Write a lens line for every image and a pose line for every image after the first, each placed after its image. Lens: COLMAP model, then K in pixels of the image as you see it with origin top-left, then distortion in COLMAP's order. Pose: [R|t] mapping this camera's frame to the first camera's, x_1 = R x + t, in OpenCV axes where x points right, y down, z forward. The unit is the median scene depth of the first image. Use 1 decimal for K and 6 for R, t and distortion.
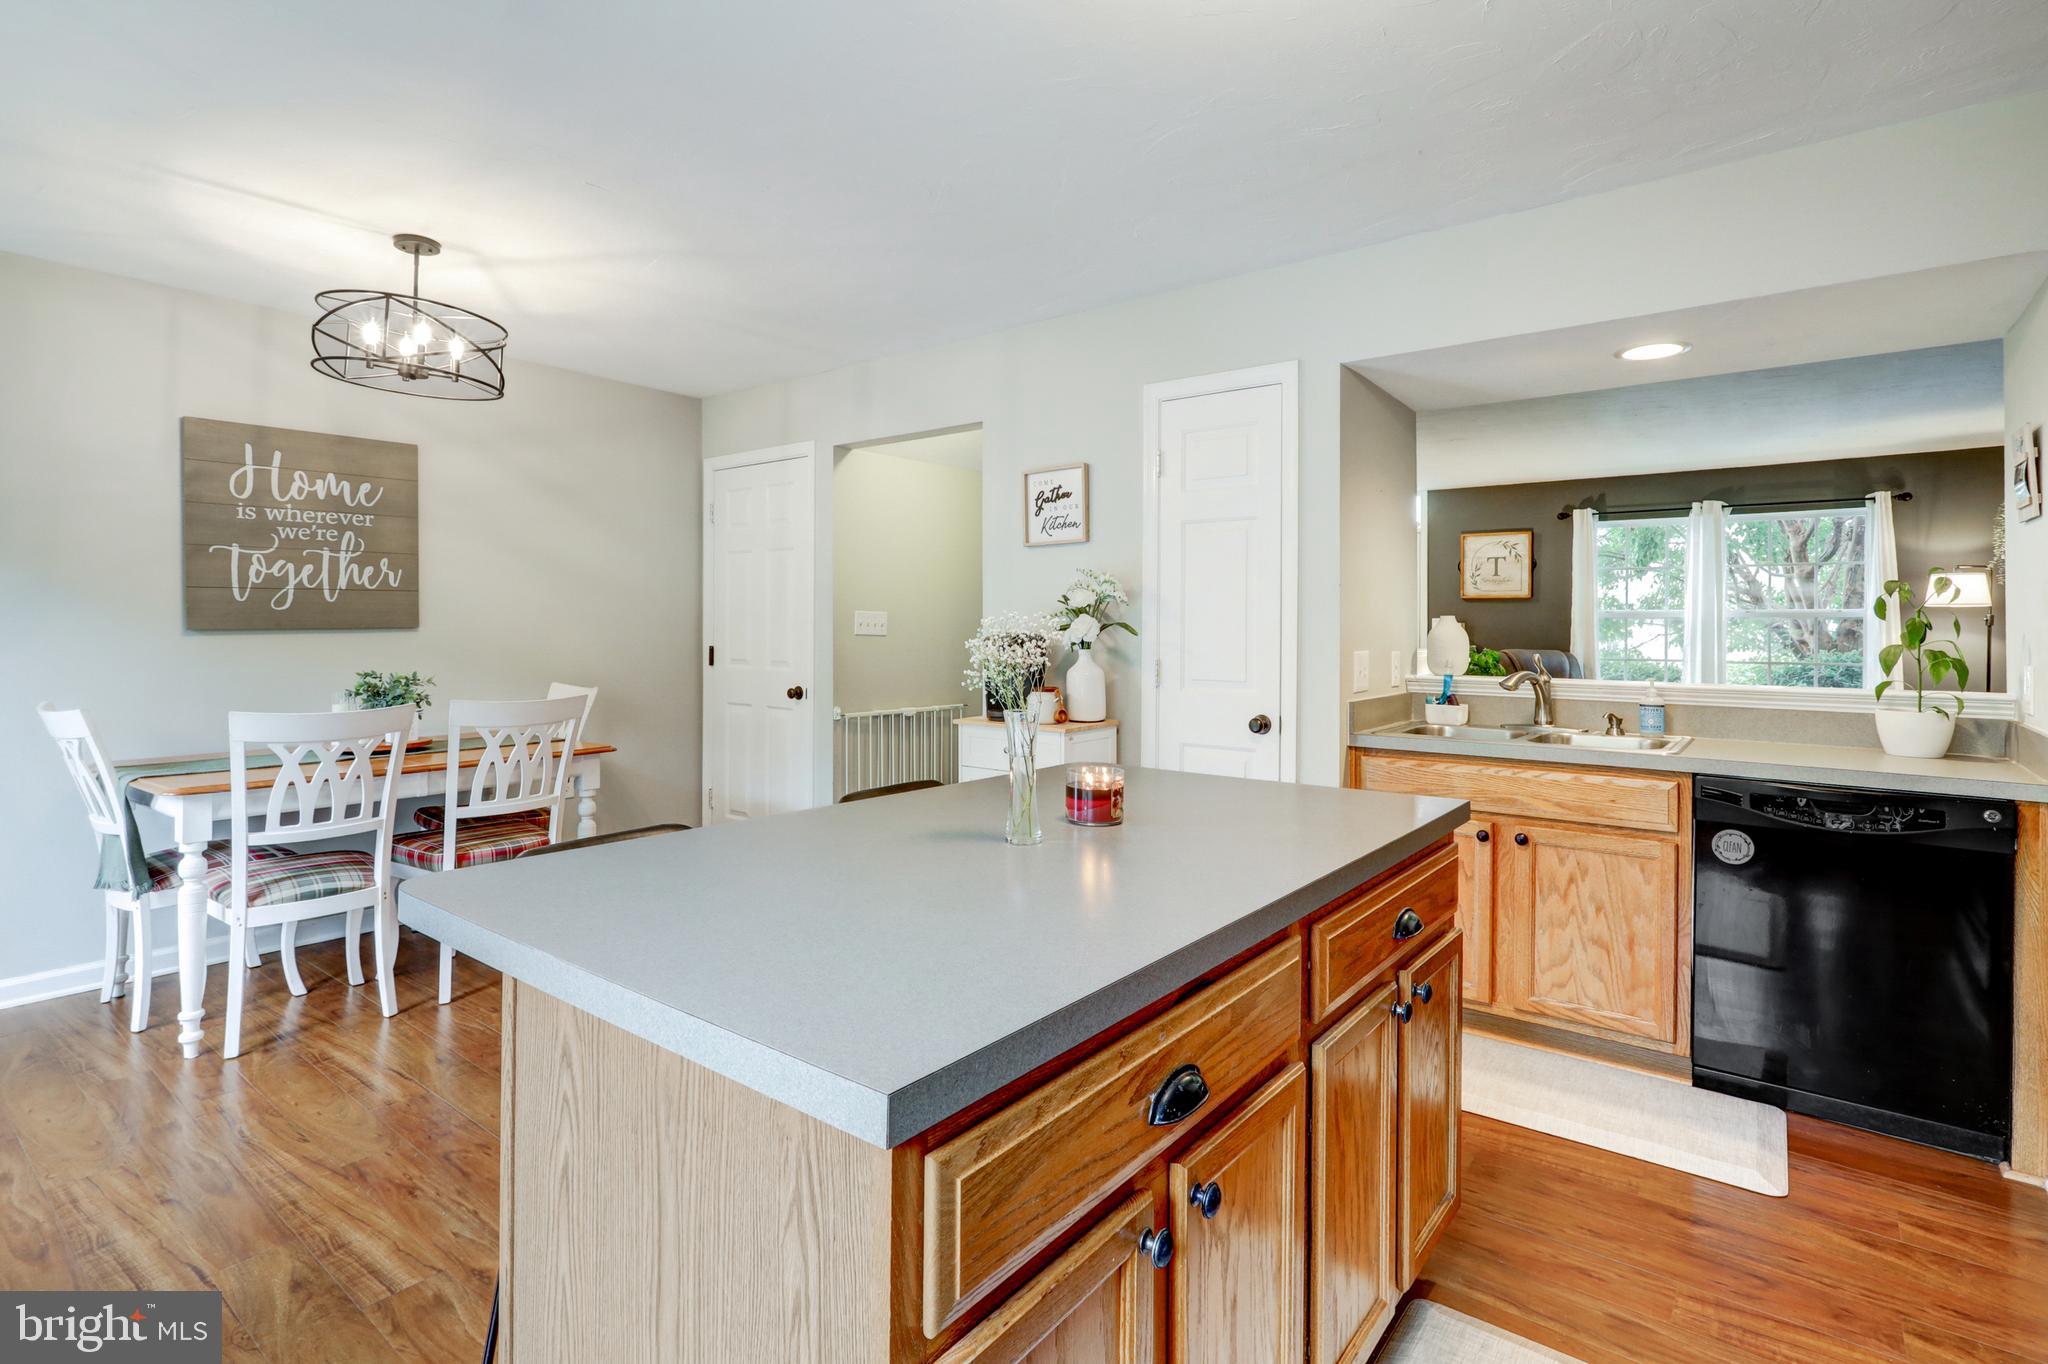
lens RADIAL K [[1002.8, 0, 1034.9], [0, 1002.8, 625.8], [0, 0, 1]] dist [-0.008454, 0.005354]
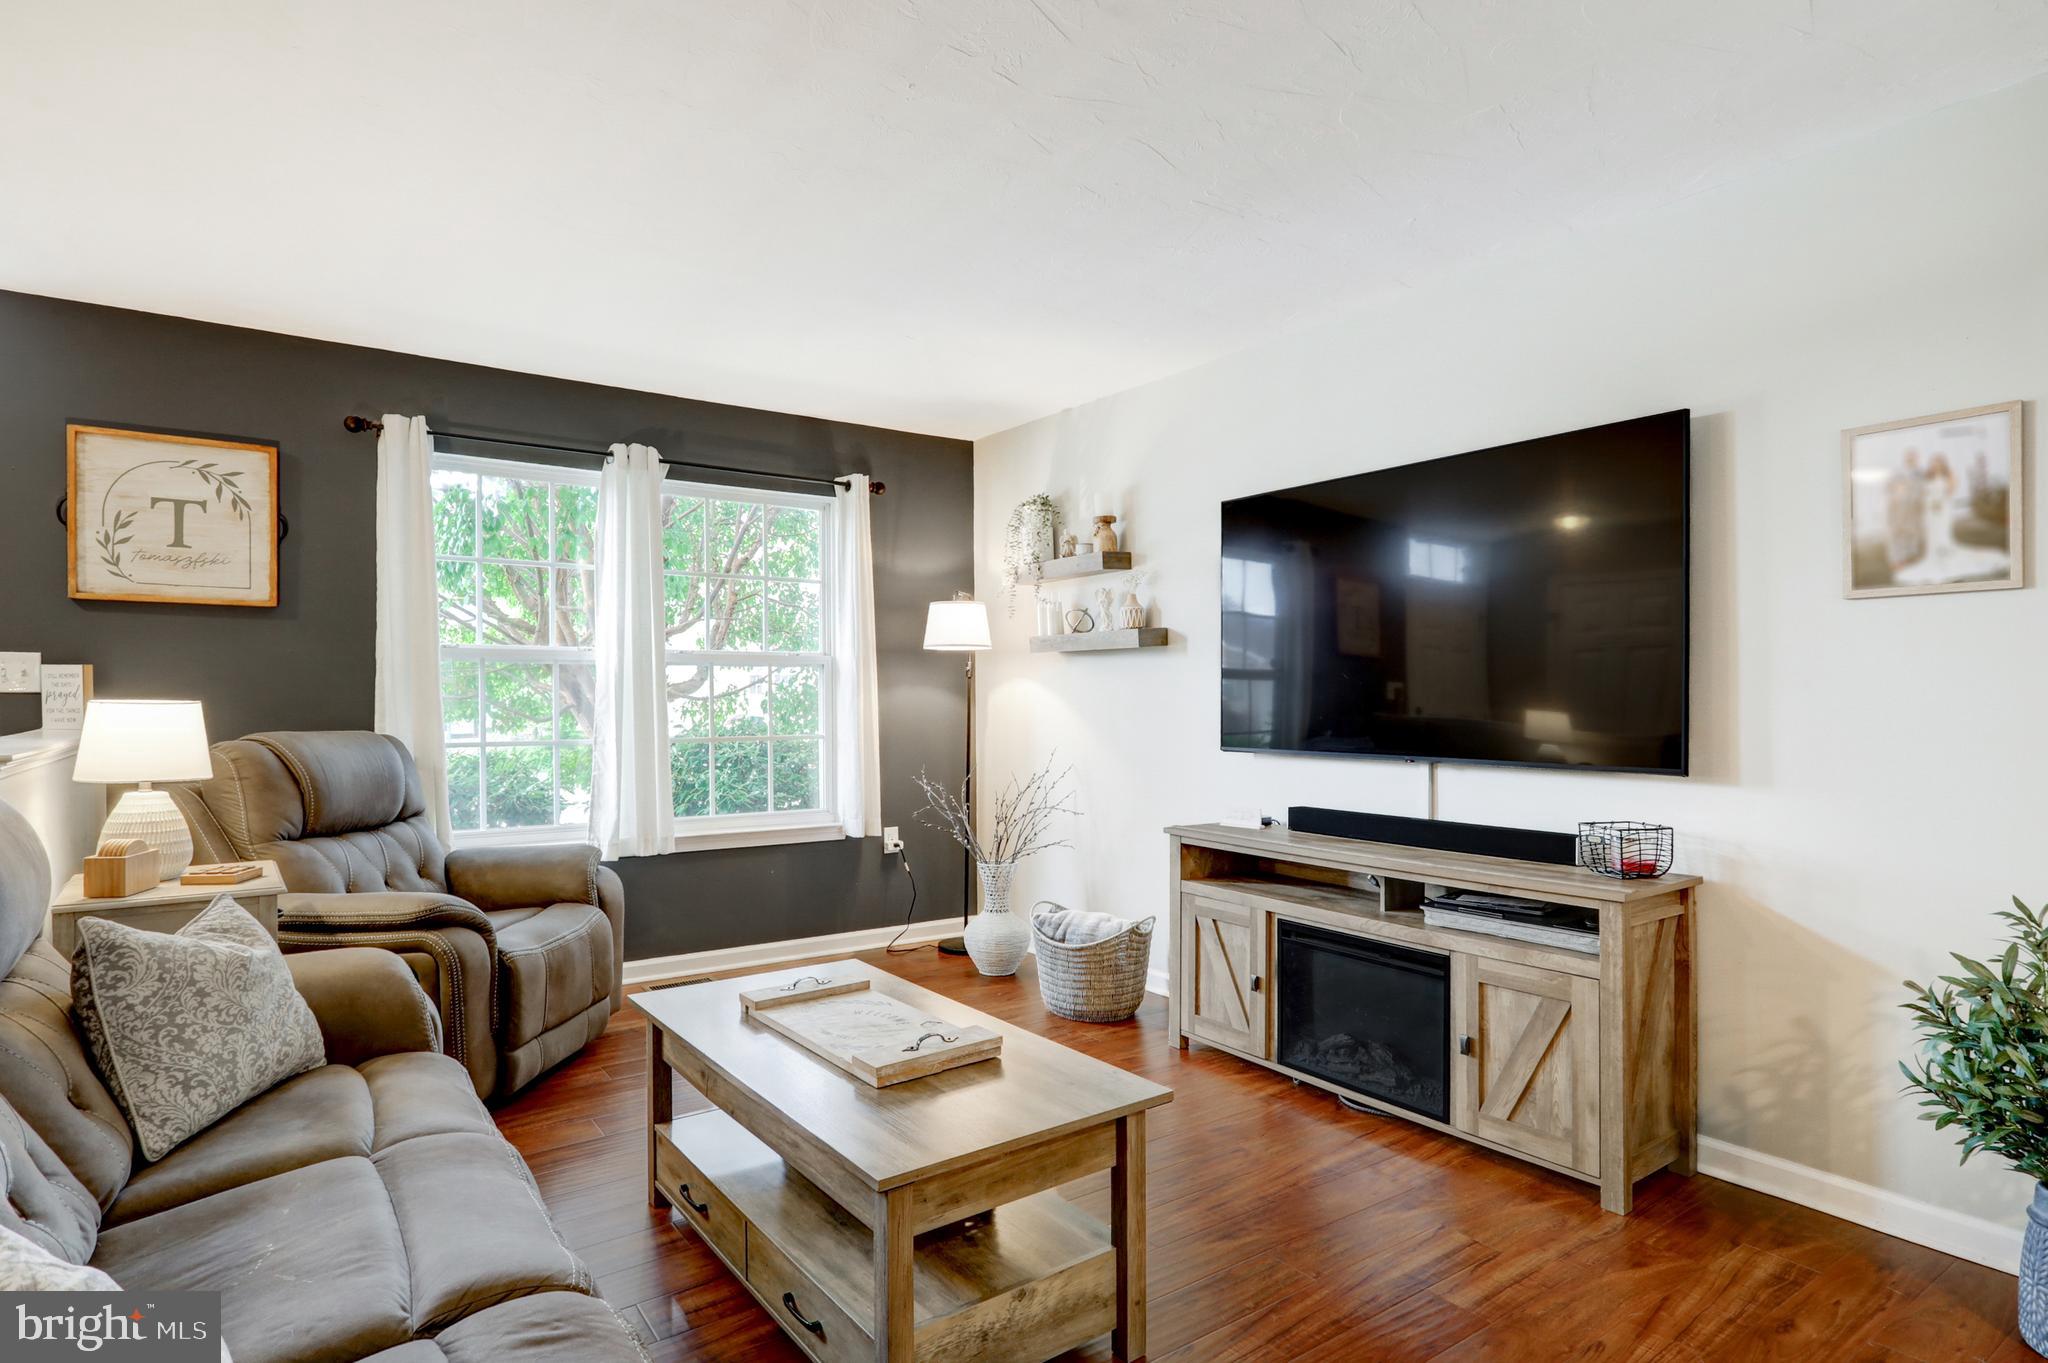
lens RADIAL K [[1076.1, 0, 1002.9], [0, 1076.1, 695.2], [0, 0, 1]] dist [-0.015848, 0.007774]
pose [[0.303720, -0.004822, 0.952749, 0.327290], [0.002532, 0.999988, 0.004254, 0.017378], [-0.952758, 0.001120, 0.303729, 1.184577]]
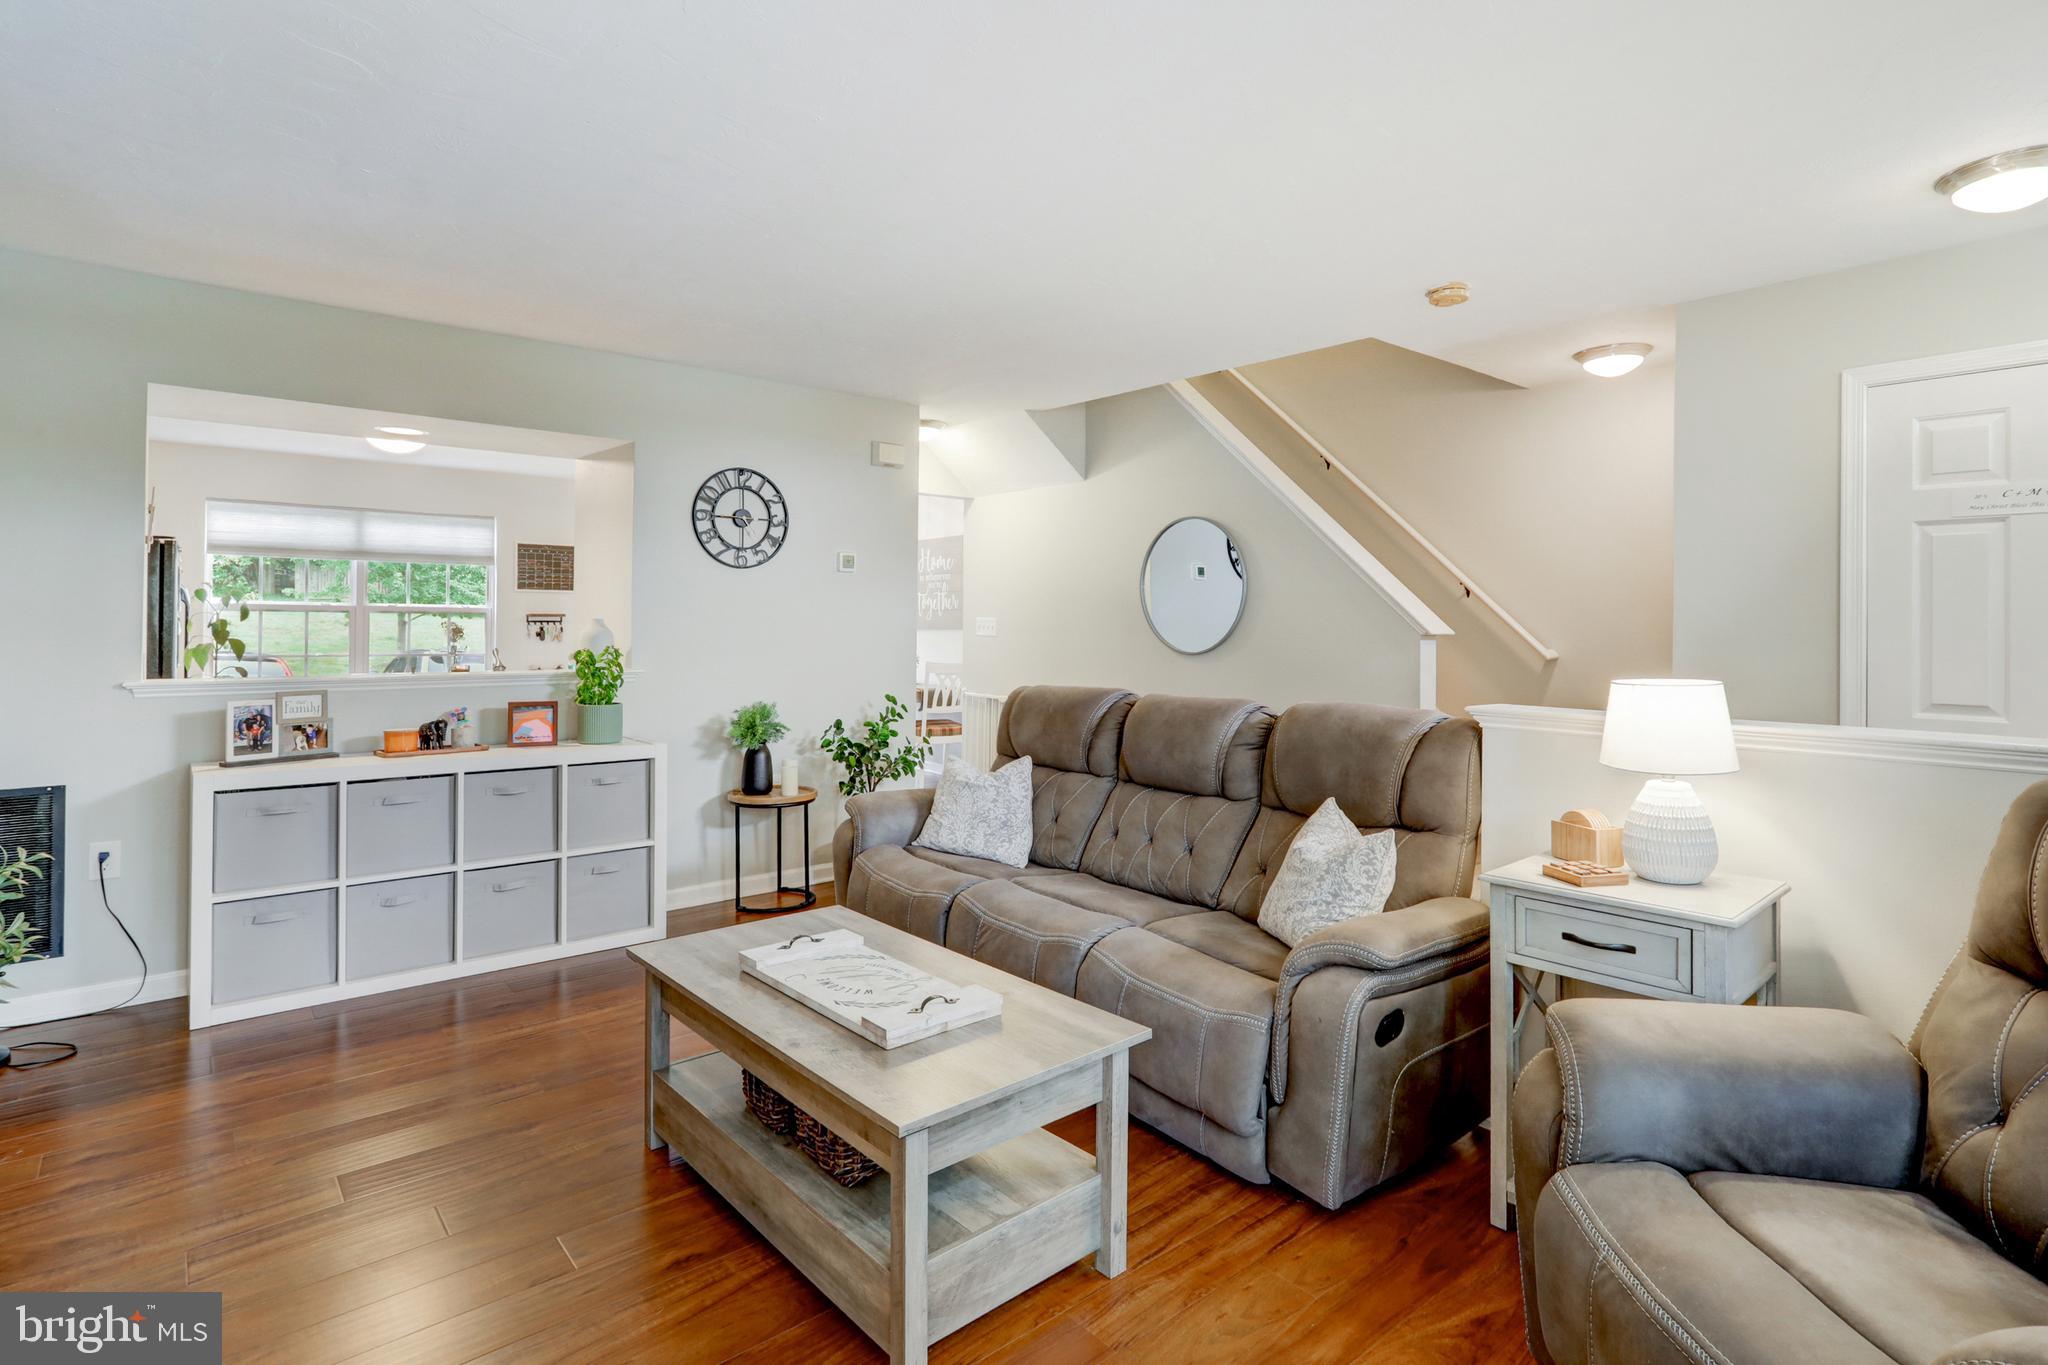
lens RADIAL K [[1002.8, 0, 1010.3], [0, 1002.8, 614.6], [0, 0, 1]] dist [-0.008454, 0.005354]
pose [[-0.214469, -0.010988, -0.976669, 1.378453], [-0.007560, 0.999925, -0.009590, -0.007402], [0.976702, 0.005327, -0.214536, 1.636876]]
